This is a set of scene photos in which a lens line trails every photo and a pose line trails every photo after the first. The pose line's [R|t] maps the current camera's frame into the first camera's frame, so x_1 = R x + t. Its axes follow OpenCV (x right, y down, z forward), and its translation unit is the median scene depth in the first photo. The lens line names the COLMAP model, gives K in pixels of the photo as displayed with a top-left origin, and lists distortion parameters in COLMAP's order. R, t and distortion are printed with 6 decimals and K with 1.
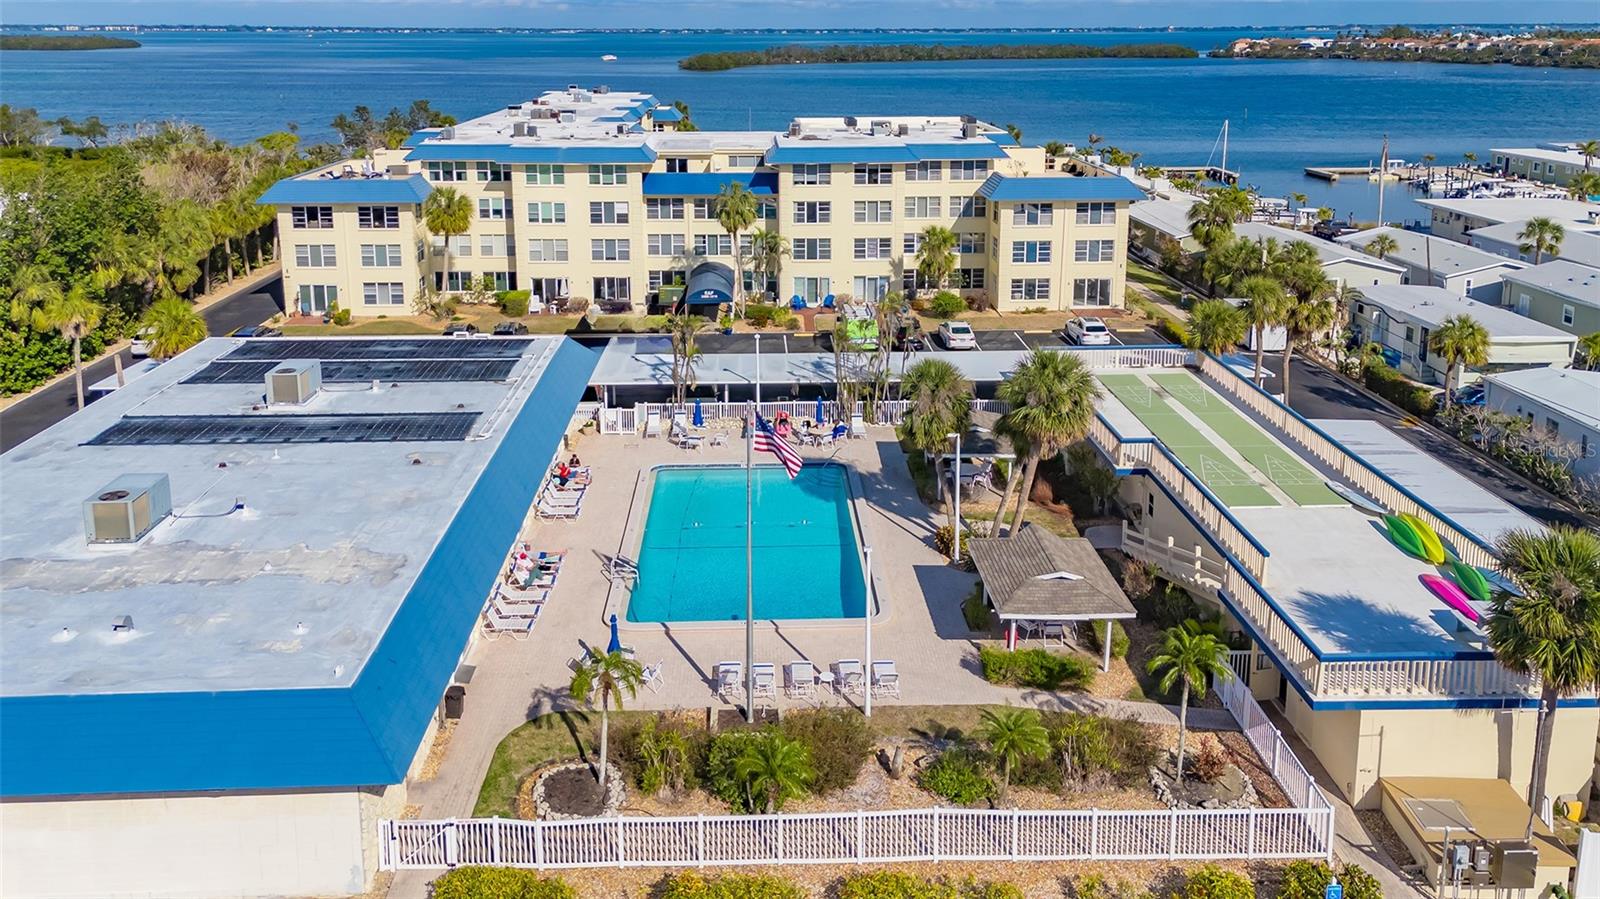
lens RADIAL K [[1214.7, 0, 792.3], [0, 1214.7, 291.0], [0, 0, 1]] dist [0.054442, -0.036735]
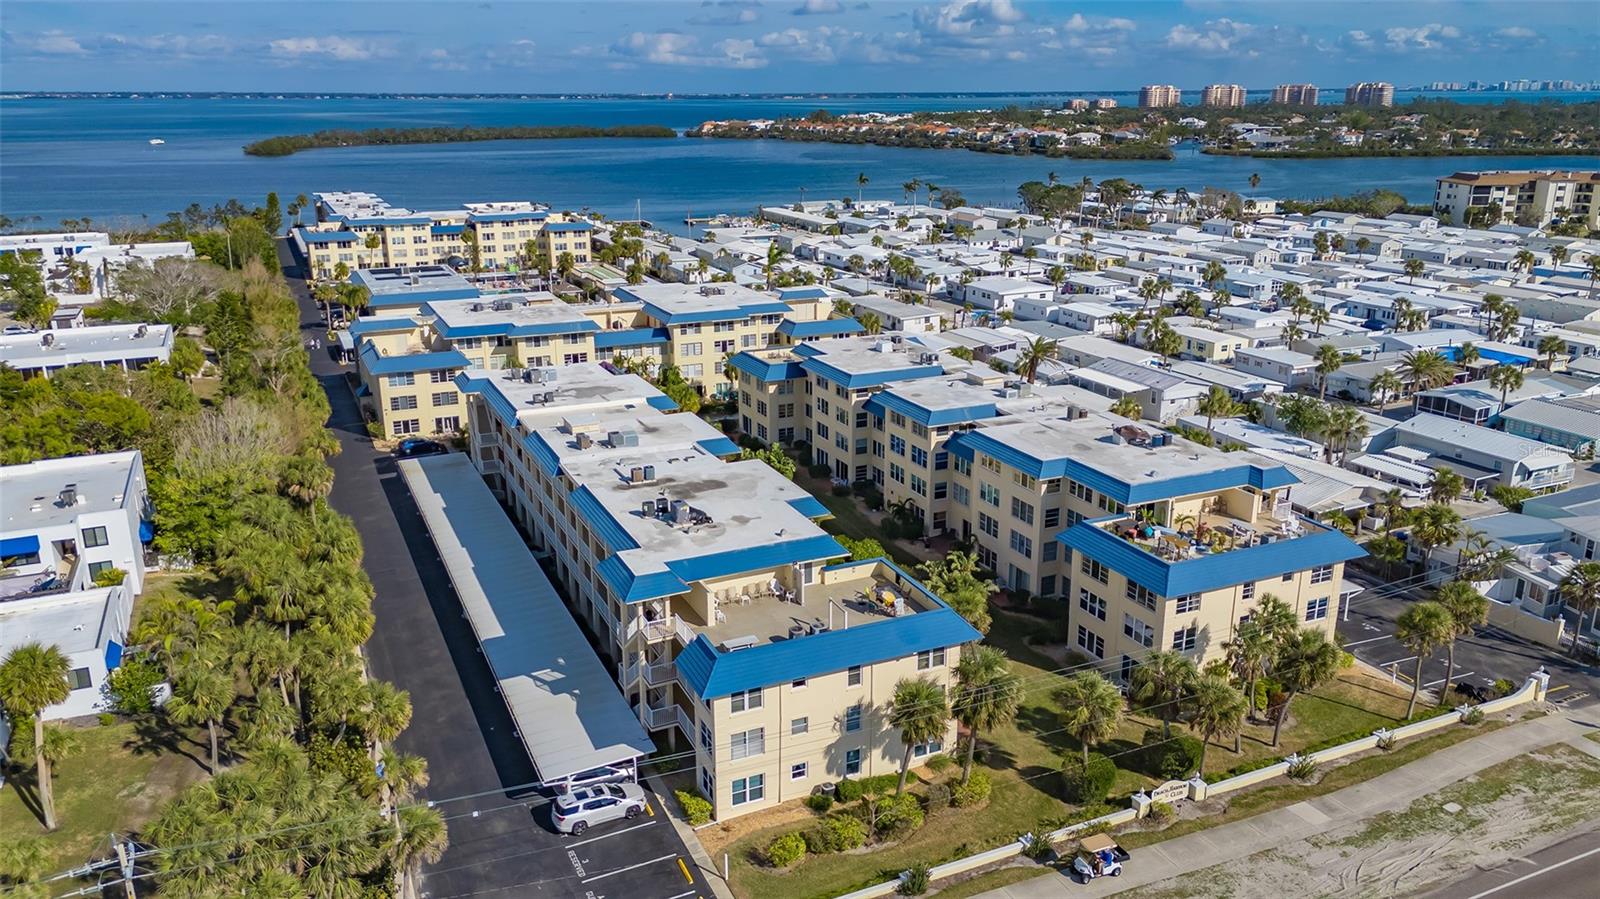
lens RADIAL K [[1170.7, 0, 796.7], [0, 1170.7, 444.6], [0, 0, 1]] dist [0.070611, -0.066947]
pose [[0.923260, -0.111348, 0.367686, -0.420305], [0.082280, 0.992179, 0.093861, 0.242042], [-0.375262, -0.056405, 0.925201, -2.093755]]
